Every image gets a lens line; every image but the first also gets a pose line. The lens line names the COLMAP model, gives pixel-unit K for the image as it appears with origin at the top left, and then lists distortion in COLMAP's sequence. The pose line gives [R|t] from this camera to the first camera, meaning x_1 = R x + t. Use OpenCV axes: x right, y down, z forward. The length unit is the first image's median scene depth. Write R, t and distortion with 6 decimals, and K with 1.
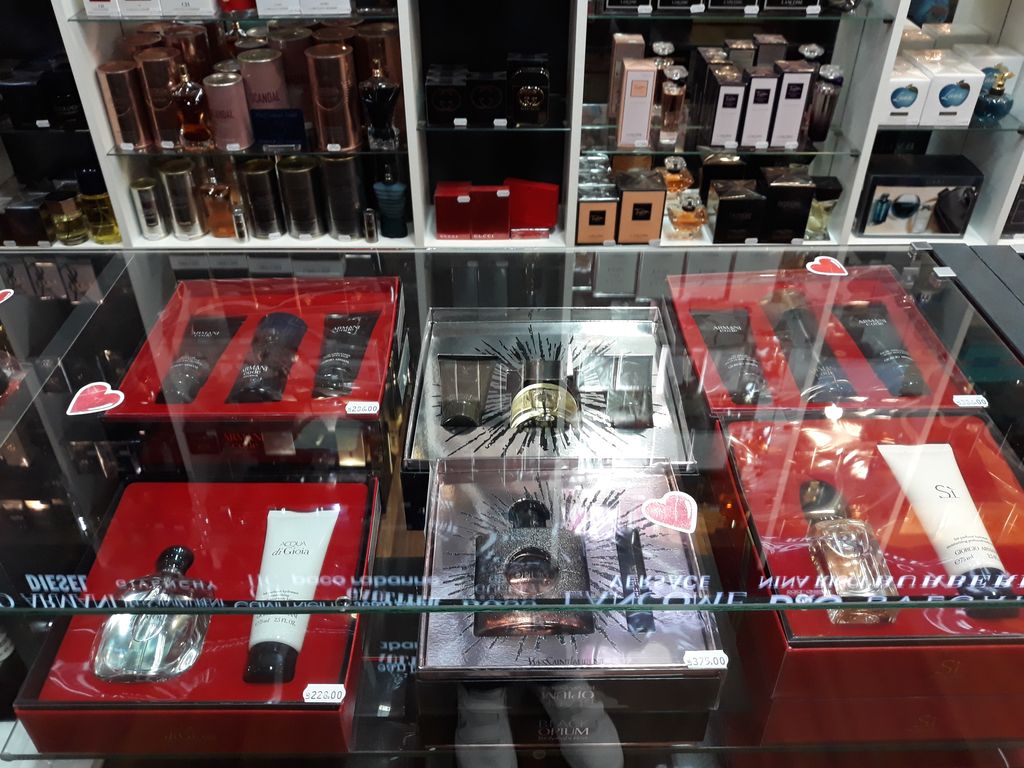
lens RADIAL K [[849.0, 0, 497.7], [0, 849.0, 389.5], [0, 0, 1]] dist [0.081806, -0.182033]
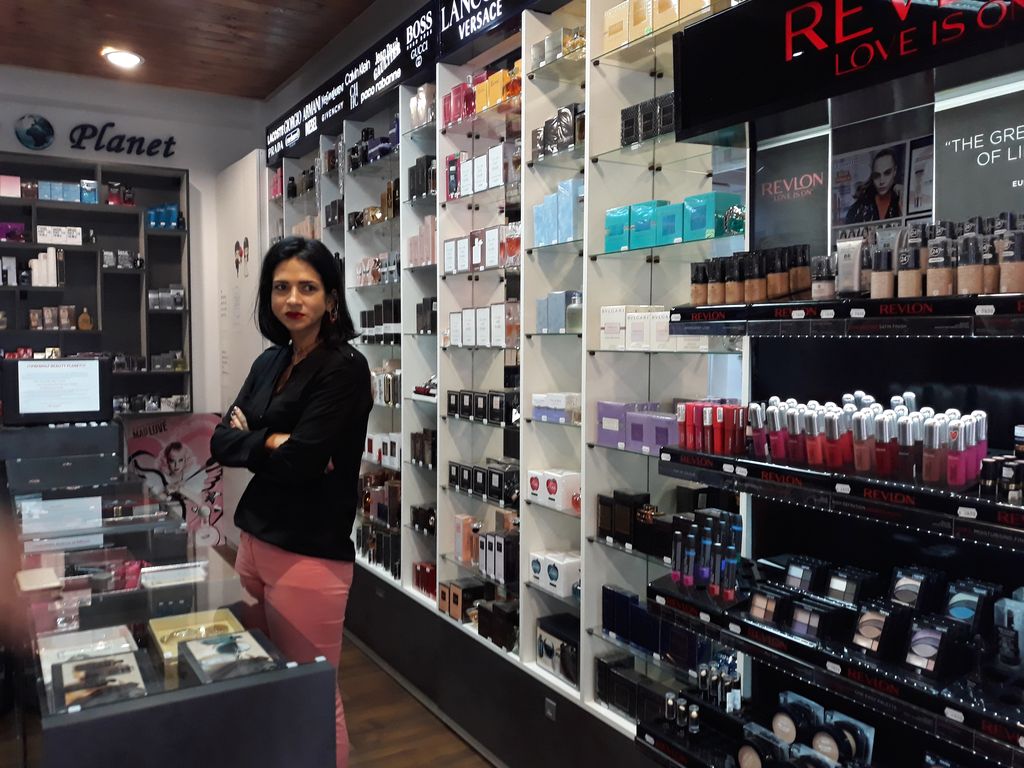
lens RADIAL K [[833.2, 0, 497.9], [0, 833.2, 391.2], [0, 0, 1]] dist [0.096272, -0.256263]
pose [[0.507131, 0.060070, -0.859773, 1.714032], [-0.519723, 0.817101, -0.249466, -0.183912], [0.687536, 0.573356, 0.445597, 0.084974]]
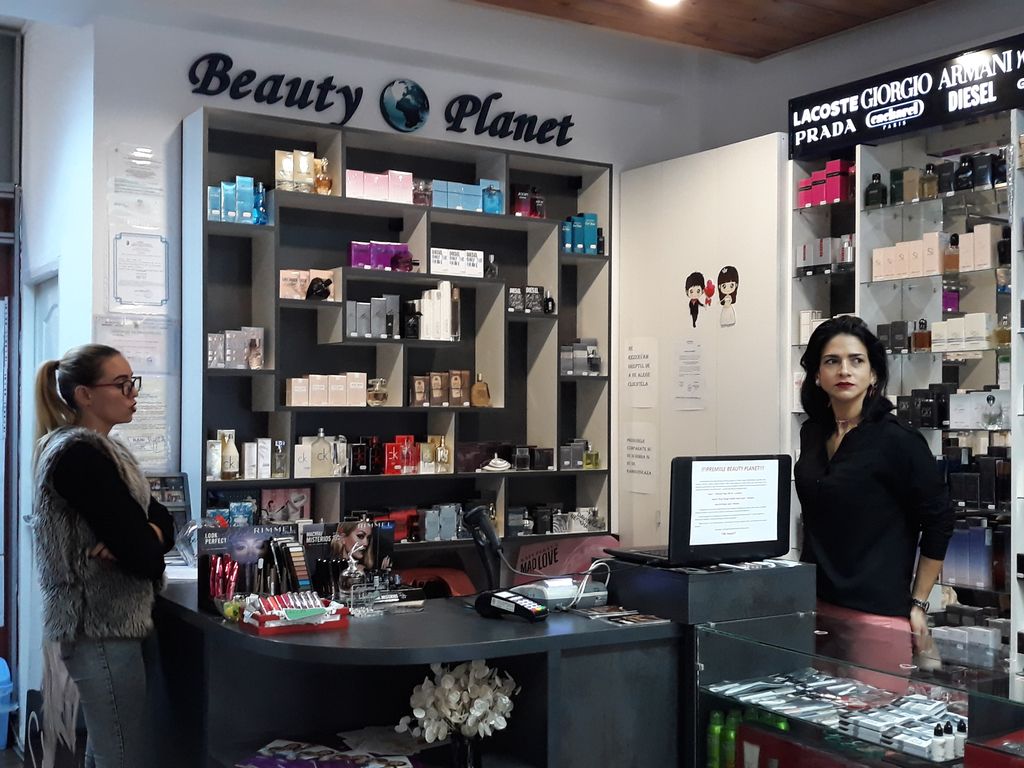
lens RADIAL K [[1216.2, 0, 512.0], [0, 1216.2, 384.0], [0, 0, 1]] dist [0.249982, -0.766998]
pose [[0.523804, -0.014021, -0.851724, 0.806491], [-0.513892, 0.792225, -0.329082, 0.517944], [0.679371, 0.610068, 0.407765, -0.870716]]
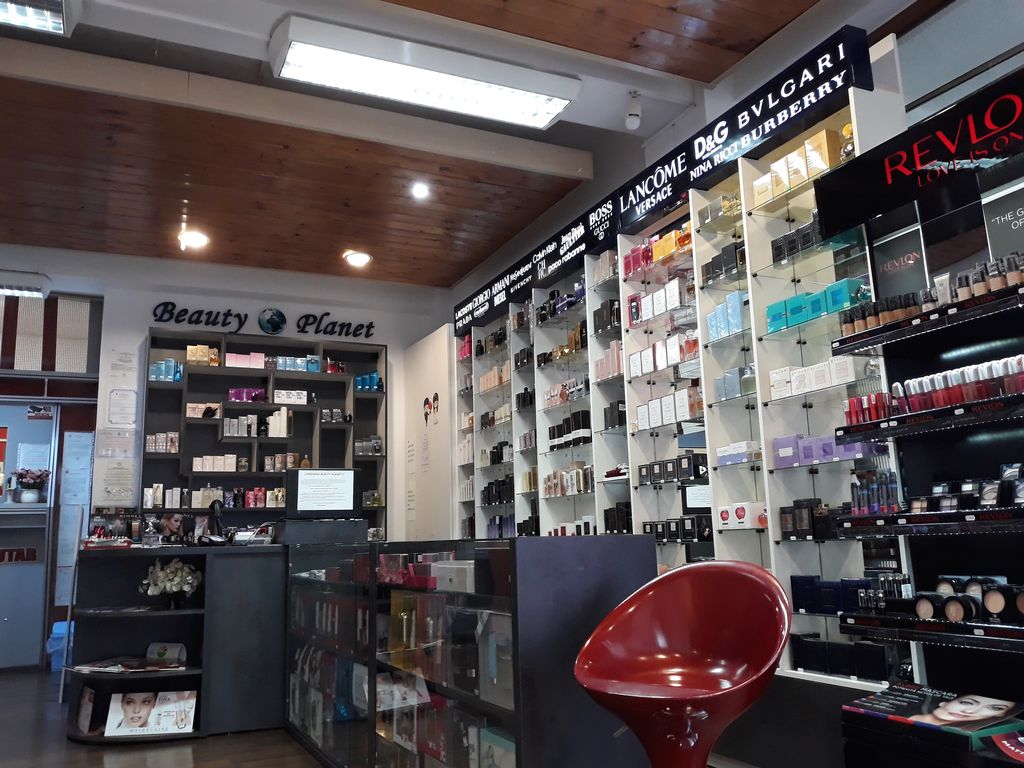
lens RADIAL K [[833.2, 0, 497.9], [0, 833.2, 391.2], [0, 0, 1]] dist [0.096272, -0.256263]
pose [[0.409827, -0.171404, -0.895914, 2.078573], [-0.525351, 0.758576, -0.385445, 0.367291], [0.745686, 0.628636, 0.220837, -0.129716]]
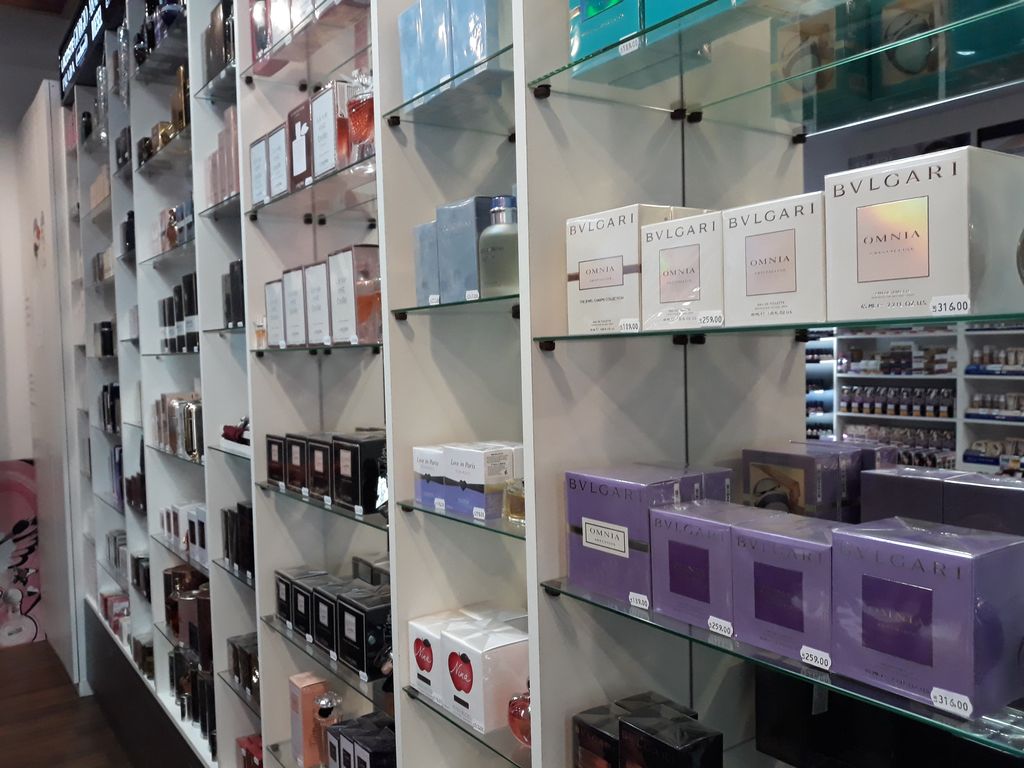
lens RADIAL K [[849.0, 0, 497.7], [0, 849.0, 389.5], [0, 0, 1]] dist [0.081806, -0.182033]
pose [[0.562362, 0.026224, -0.826475, 1.049024], [-0.475338, 0.828100, -0.297161, -0.455598], [0.676611, 0.559967, 0.478157, 0.497075]]
